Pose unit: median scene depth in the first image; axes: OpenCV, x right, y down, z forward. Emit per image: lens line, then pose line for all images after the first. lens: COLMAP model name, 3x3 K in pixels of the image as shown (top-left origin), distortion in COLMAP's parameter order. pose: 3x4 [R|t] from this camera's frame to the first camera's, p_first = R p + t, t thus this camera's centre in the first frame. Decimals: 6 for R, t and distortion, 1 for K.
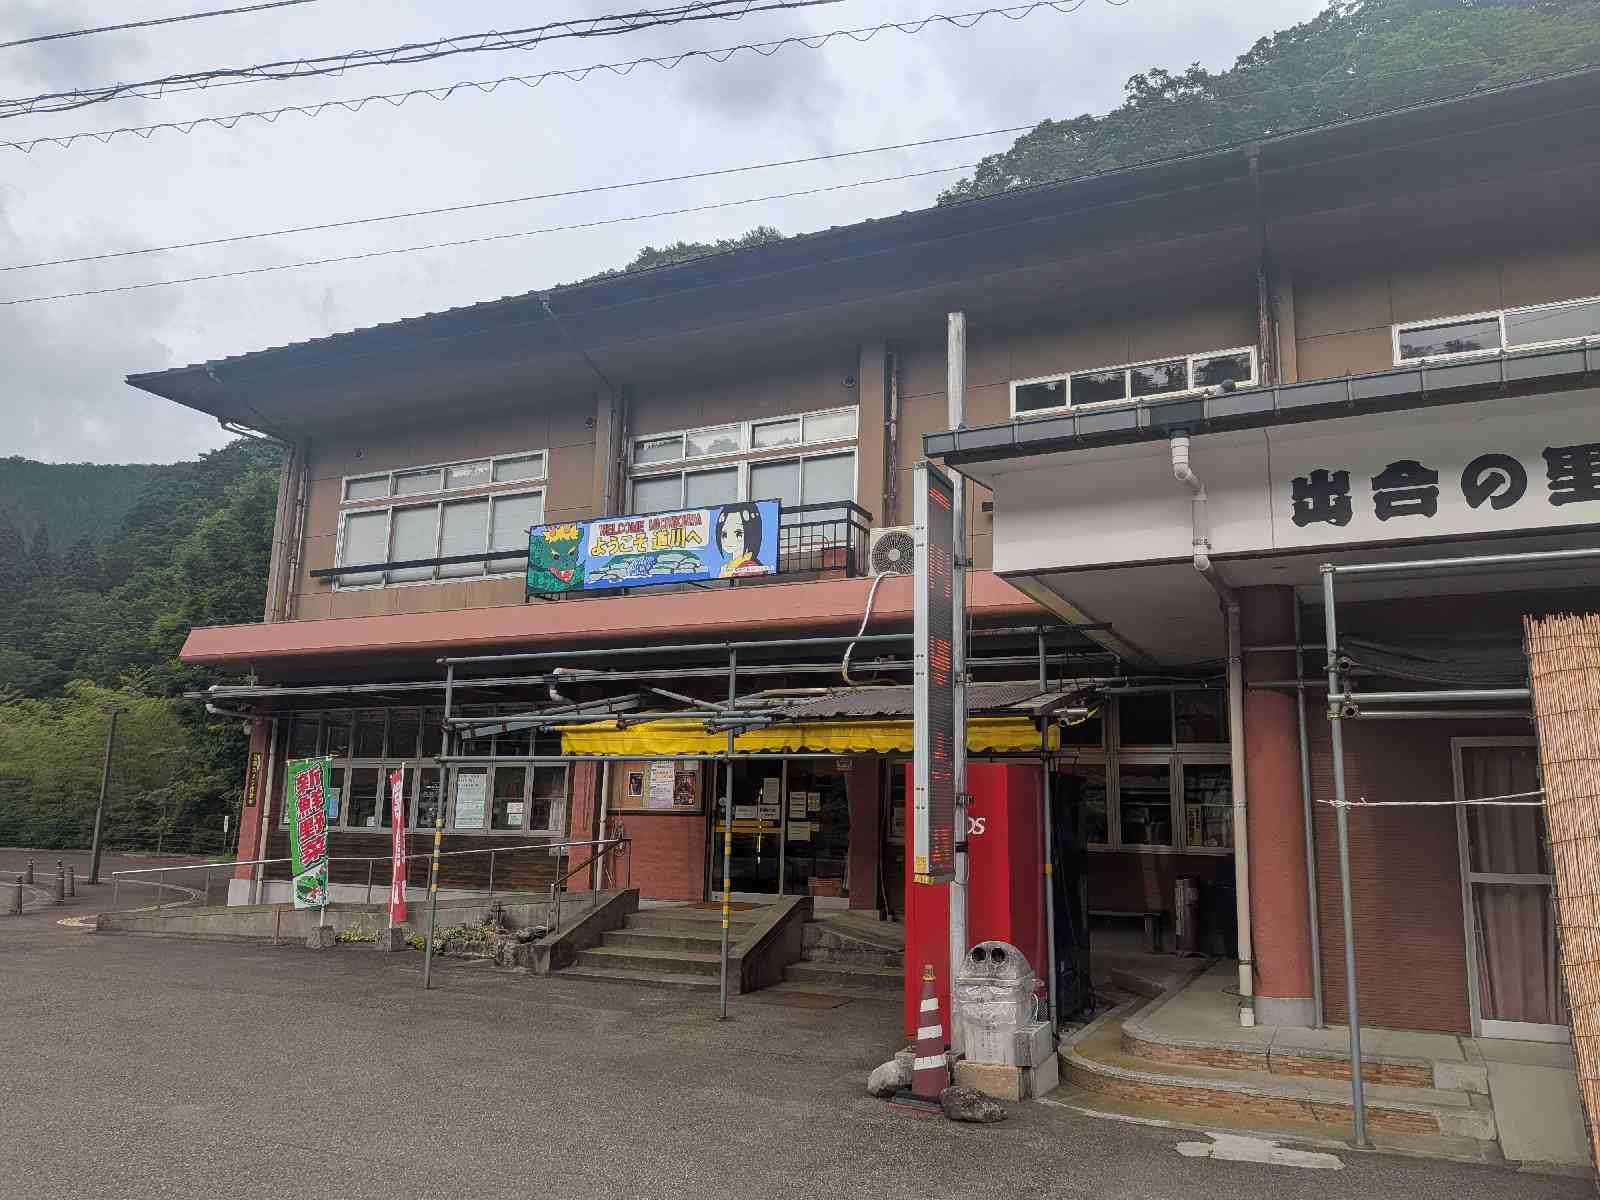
lens RADIAL K [[1178.9, 0, 809.7], [0, 1178.9, 606.4], [0, 0, 1]] dist [0.123243, -0.207275]
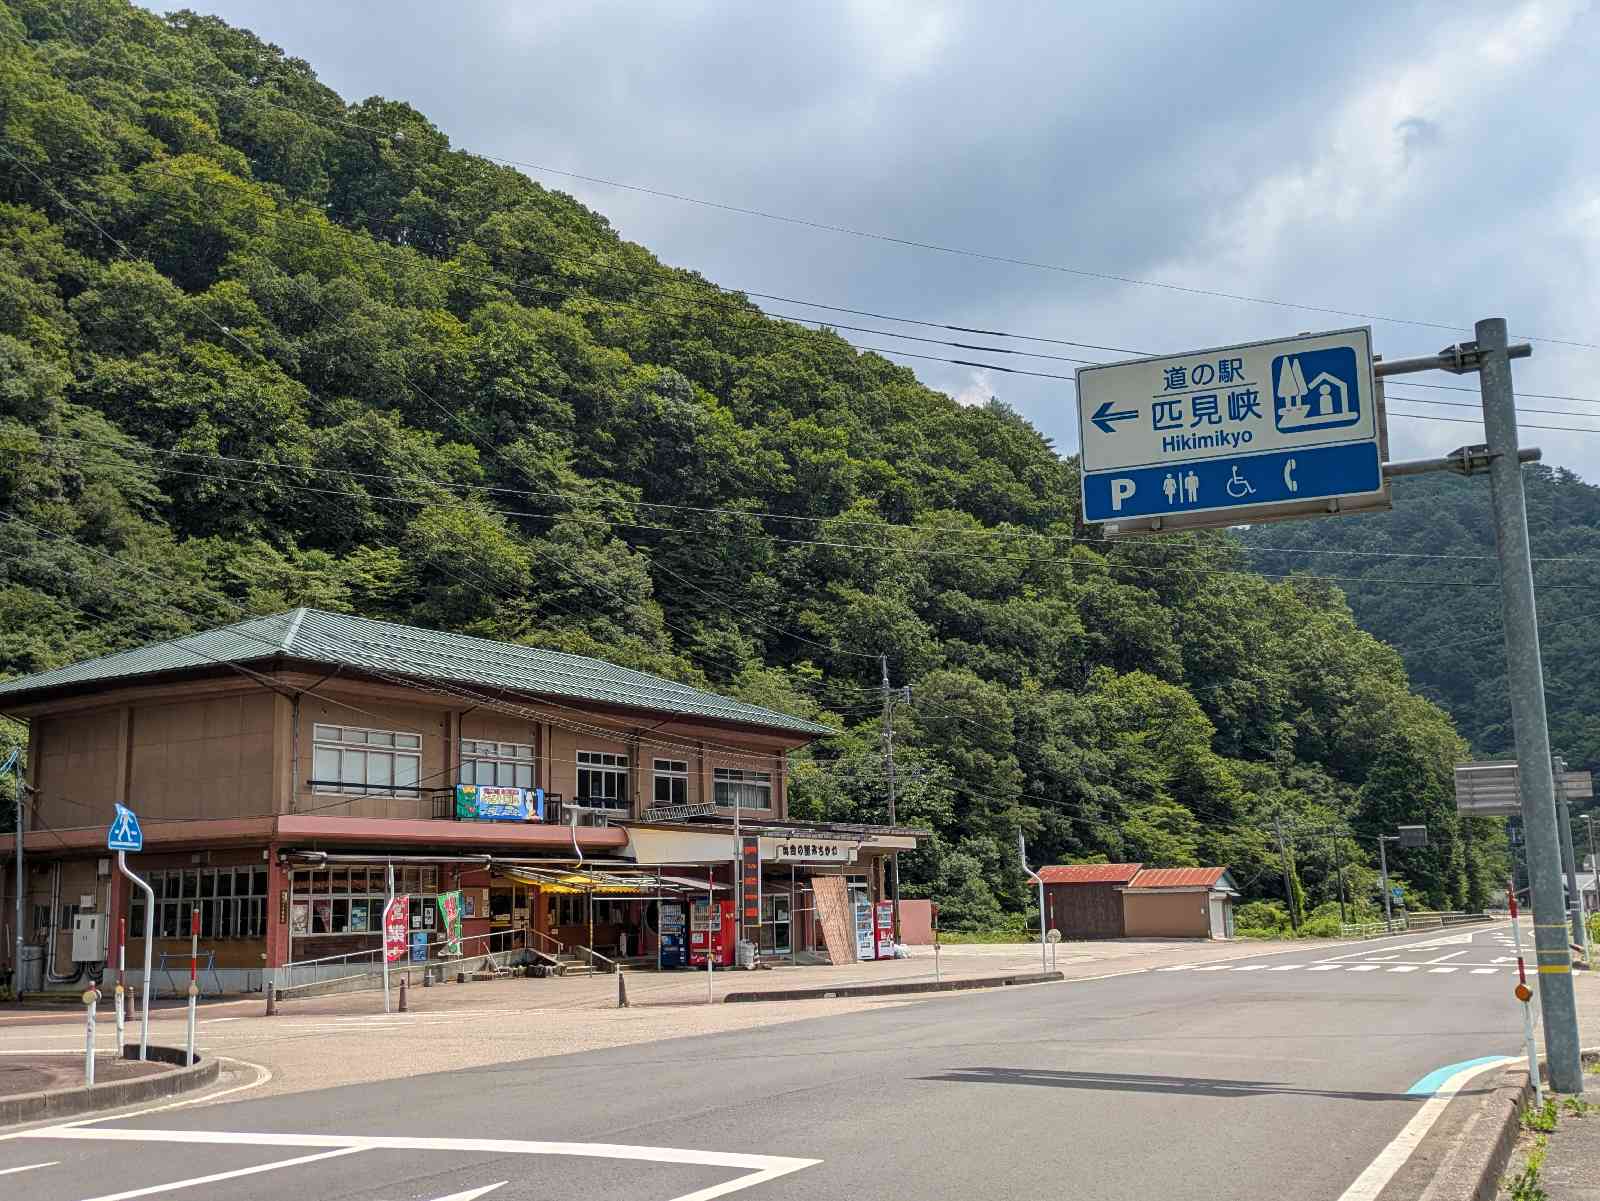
lens RADIAL K [[1716.9, 0, 800.0], [0, 1716.9, 600.5], [0, 0, 1]] dist [0.050344, 0.001203]
pose [[0.104966, 0.146687, 0.983598, -3.400468], [-0.162998, 0.978224, -0.128491, -0.097127], [-0.981027, -0.146837, 0.126590, 0.069979]]
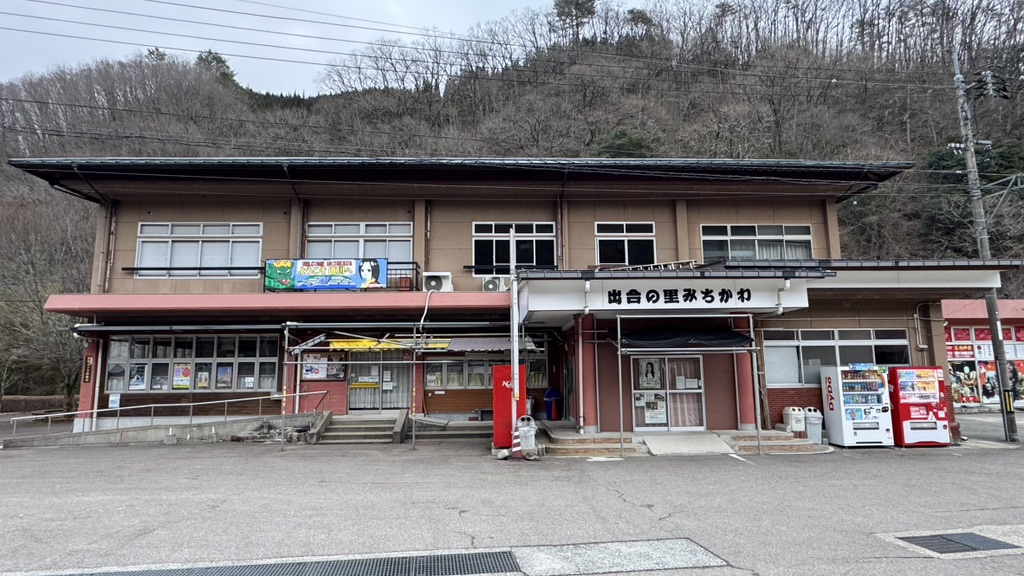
lens RADIAL K [[601.0, 0, 510.4], [0, 601.0, 290.7], [0, 0, 1]] dist [-0.000576, 0.001296]
pose [[0.886405, 0.033646, 0.461687, -0.371455], [-0.054776, 0.997972, 0.032438, -0.074103], [-0.459659, -0.054042, 0.886450, -0.276374]]
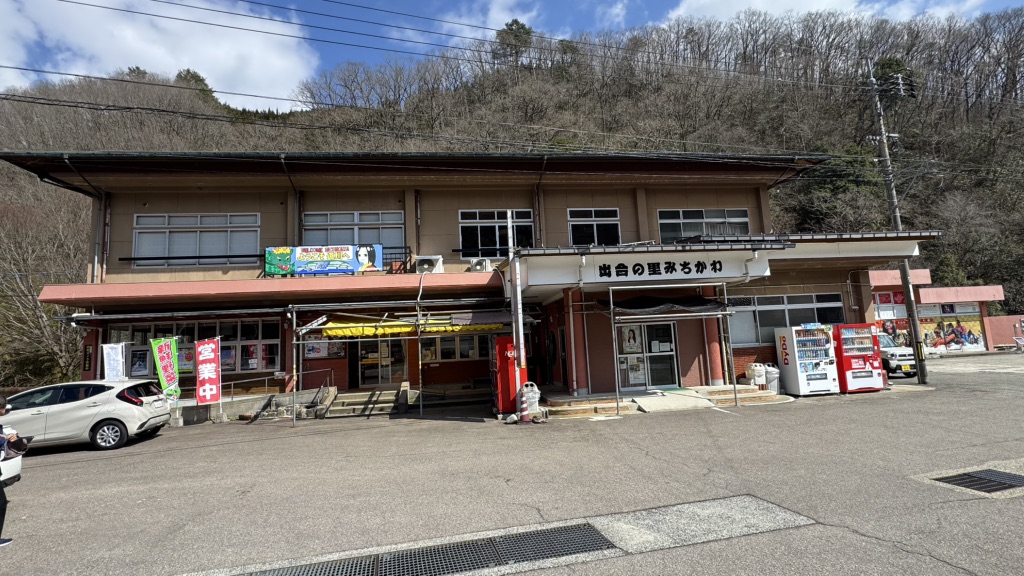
lens RADIAL K [[498.4, 0, 512.0], [0, 498.4, 288.0], [0, 0, 1]] dist [0.000432, -0.000958]
pose [[0.834431, 0.000722, 0.551112, -0.398379], [-0.030994, 0.998478, 0.045618, -0.047534], [-0.550240, -0.055146, 0.833183, -0.147336]]
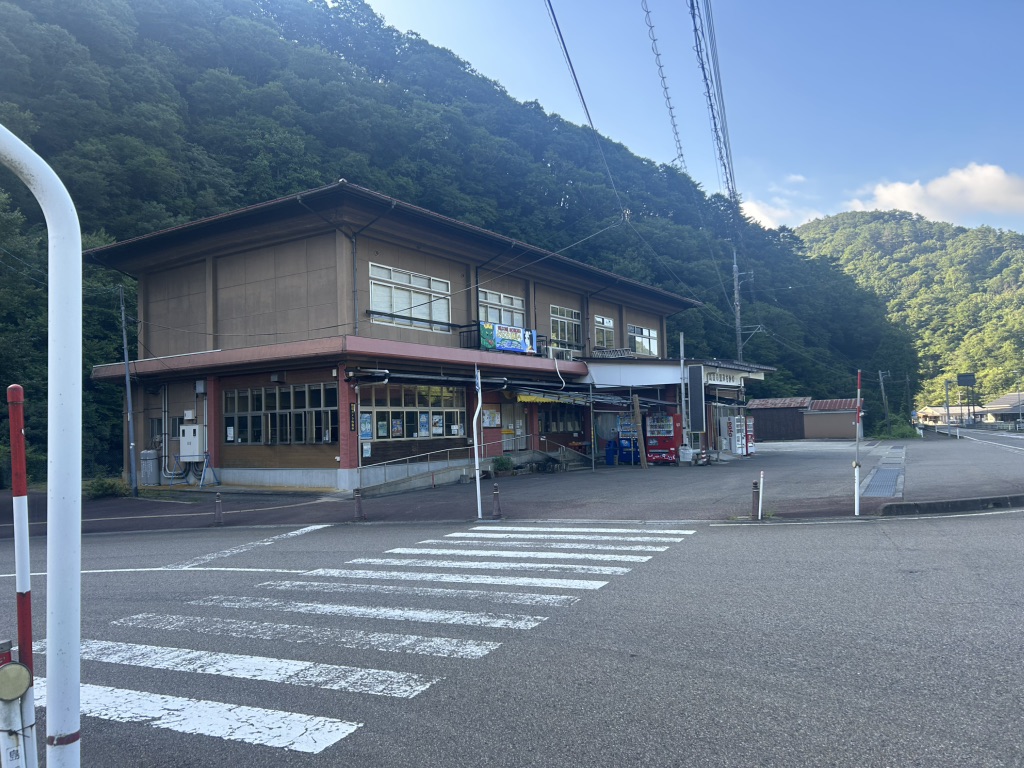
lens RADIAL K [[754.5, 0, 518.2], [0, 754.5, 388.1], [0, 0, 1]] dist [0.123243, -0.207275]
pose [[0.123442, 0.021725, 0.992114, -1.975818], [-0.154917, 0.987925, -0.002358, 0.074586], [-0.980185, -0.153404, 0.125317, 0.726083]]
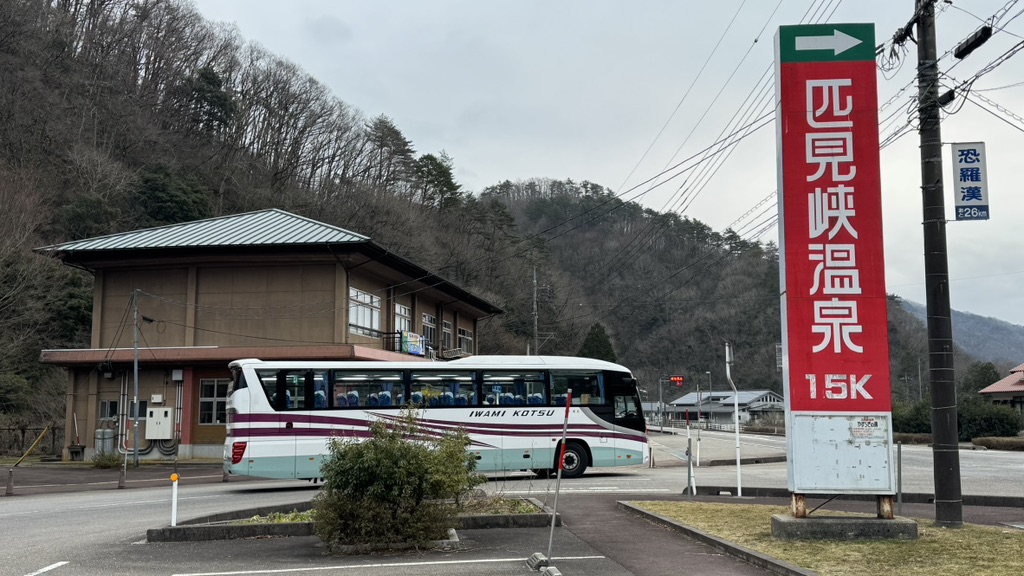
lens RADIAL K [[1011.6, 0, 514.9], [0, 1011.6, 283.9], [0, 0, 1]] dist [0.088745, -0.006110]
pose [[-0.281206, 0.093826, 0.955050, -3.233449], [-0.185177, 0.971200, -0.149936, 0.184178], [-0.941612, -0.219016, -0.255733, 1.544999]]
